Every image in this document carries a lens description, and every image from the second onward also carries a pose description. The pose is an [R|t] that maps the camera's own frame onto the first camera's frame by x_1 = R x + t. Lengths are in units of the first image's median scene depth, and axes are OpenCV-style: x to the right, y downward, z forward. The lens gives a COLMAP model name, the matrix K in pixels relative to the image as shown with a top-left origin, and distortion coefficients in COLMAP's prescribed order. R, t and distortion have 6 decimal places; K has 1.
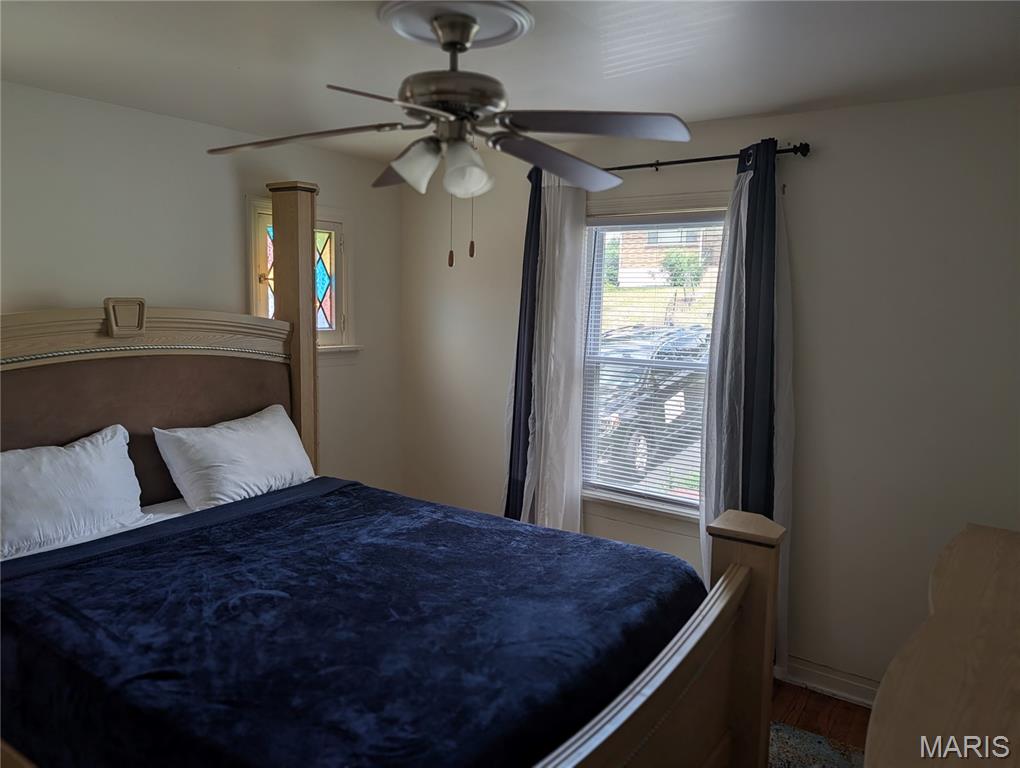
lens RADIAL K [[723.4, 0, 510.0], [0, 723.4, 384.0], [0, 0, 1]] dist [0.009201, -0.011034]
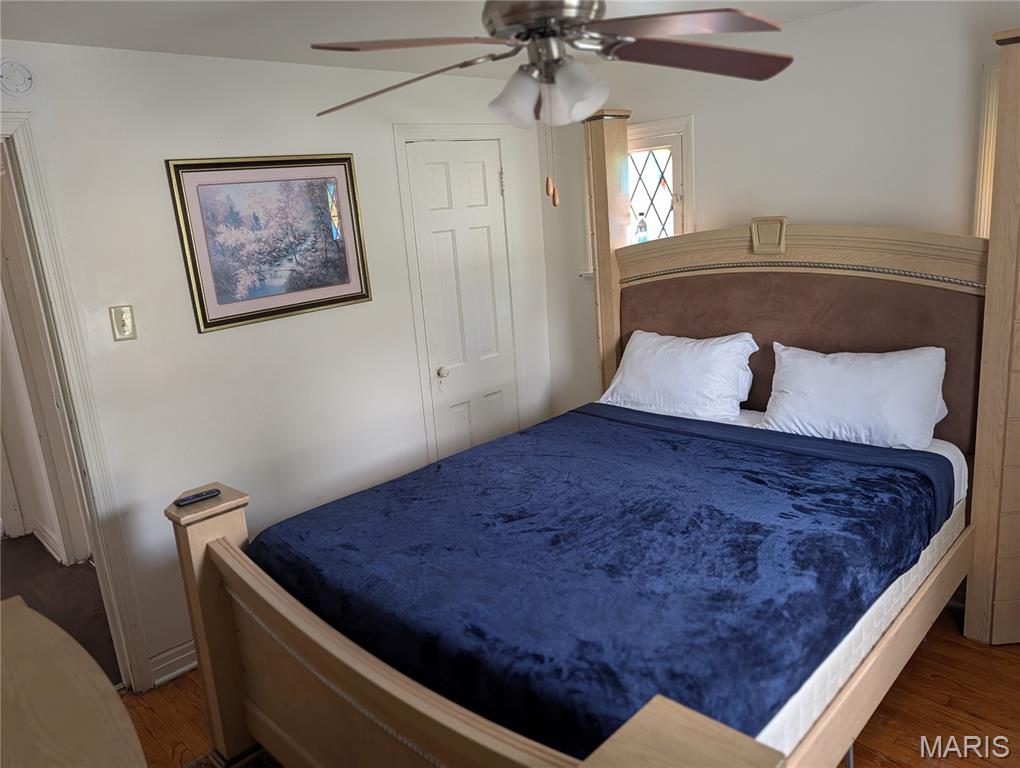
lens RADIAL K [[713.9, 0, 510.0], [0, 713.9, 384.0], [0, 0, 1]] dist [-0.003736, -0.002308]
pose [[-0.201642, 0.210298, -0.956616, 0.599674], [-0.050714, 0.973126, 0.224618, -0.095859], [0.978145, 0.093806, -0.185558, 0.847438]]
